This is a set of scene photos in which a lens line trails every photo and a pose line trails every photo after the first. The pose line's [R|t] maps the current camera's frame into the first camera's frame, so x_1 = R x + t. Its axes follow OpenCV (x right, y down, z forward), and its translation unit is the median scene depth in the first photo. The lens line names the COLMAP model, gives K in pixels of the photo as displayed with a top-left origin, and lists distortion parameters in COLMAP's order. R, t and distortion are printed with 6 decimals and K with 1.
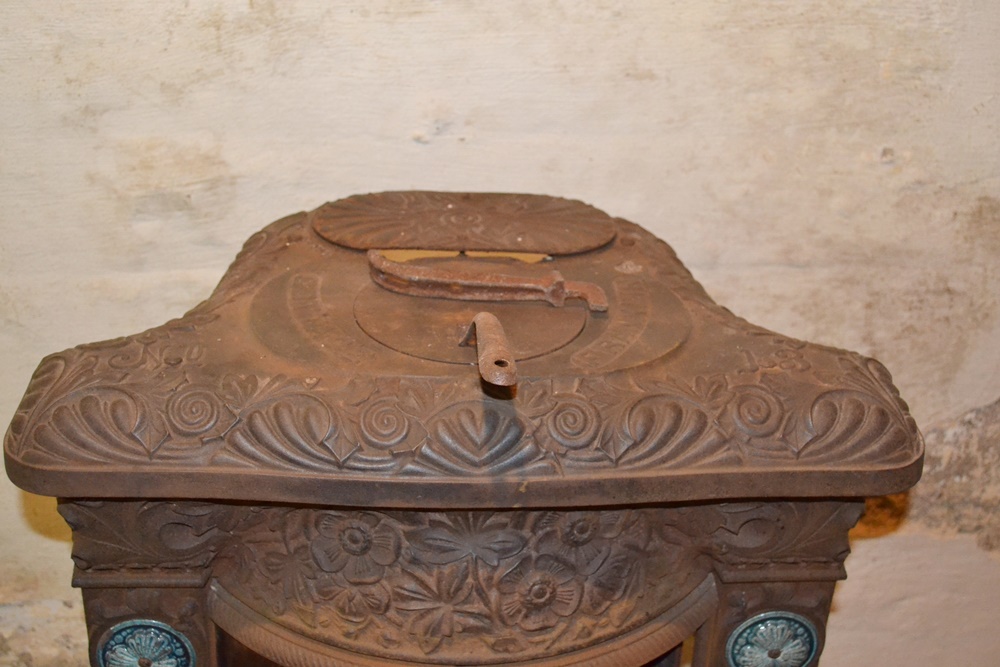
lens RADIAL K [[1346.5, 0, 498.6], [0, 1346.5, 331.1], [0, 0, 1]] dist [-0.033803, 0.000000]
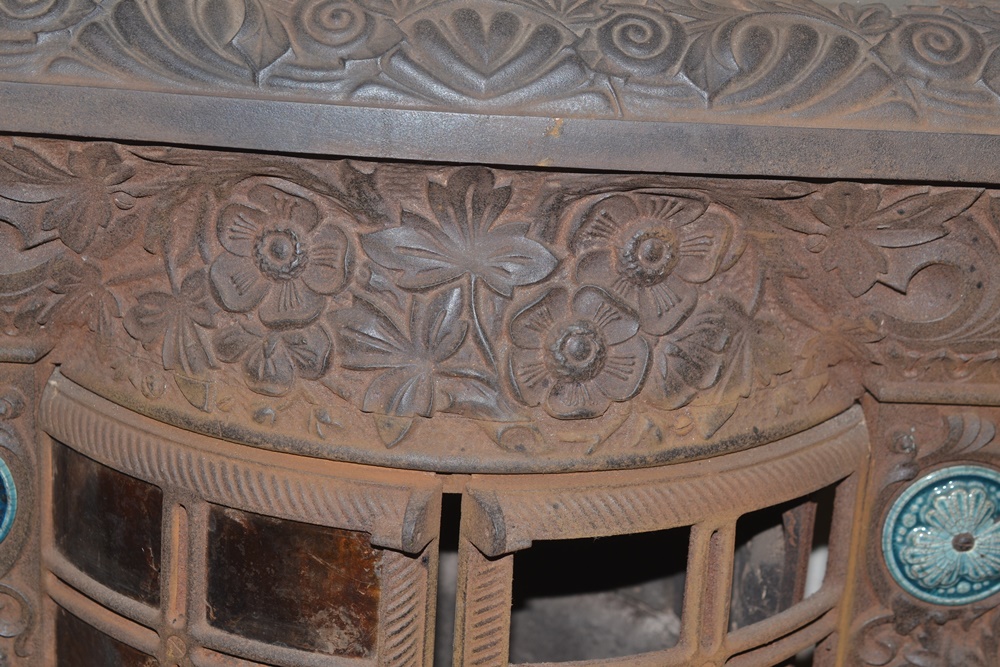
lens RADIAL K [[1743.2, 0, 498.8], [0, 1743.2, 323.1], [0, 0, 1]] dist [0.017953, 0.000000]
pose [[0.999115, 0.030079, -0.029412, 0.016074], [-0.034457, 0.986198, -0.161944, 0.290374], [0.024135, 0.162814, 0.986362, 0.206947]]
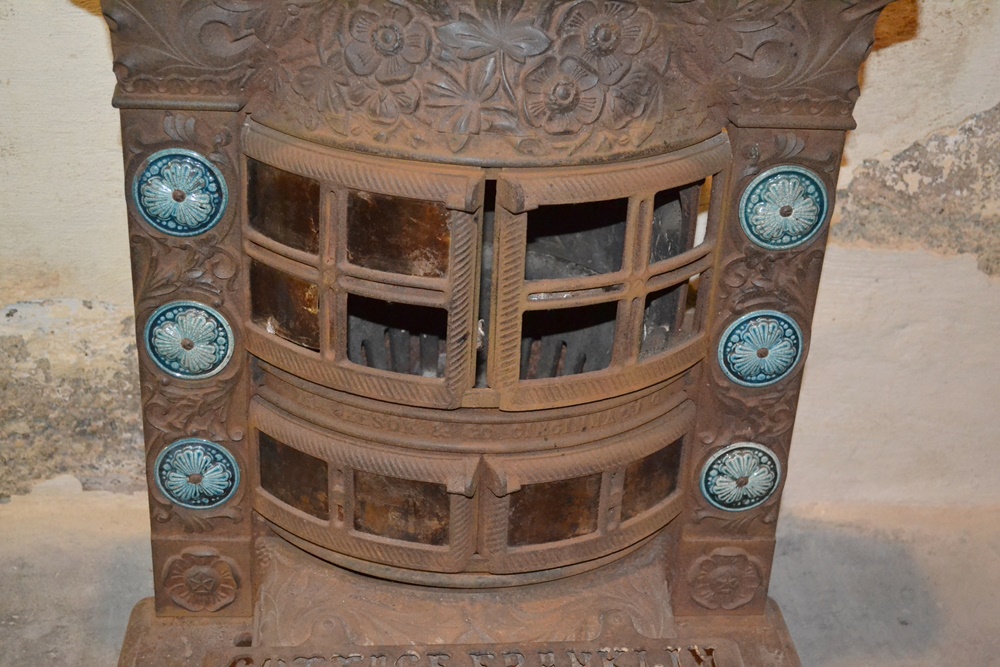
lens RADIAL K [[1346.5, 0, 497.2], [0, 1346.5, 334.0], [0, 0, 1]] dist [-0.033803, 0.000000]
pose [[0.999917, 0.012002, 0.004694, -0.022119], [-0.011875, 0.999587, -0.026165, 0.381360], [-0.005006, 0.026107, 0.999647, -0.034696]]
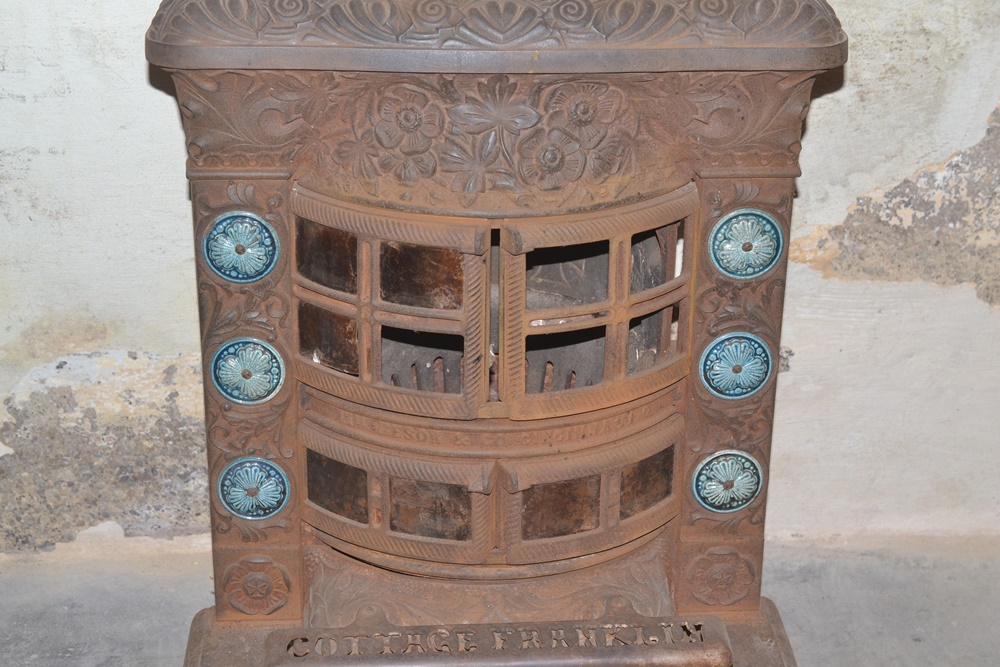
lens RADIAL K [[1743.2, 0, 495.3], [0, 1743.2, 335.9], [0, 0, 1]] dist [0.017953, 0.000000]
pose [[0.999486, -0.017080, -0.027125, 0.017675], [0.014954, 0.996938, -0.076751, 0.460771], [0.028353, 0.076305, 0.996681, -0.618929]]
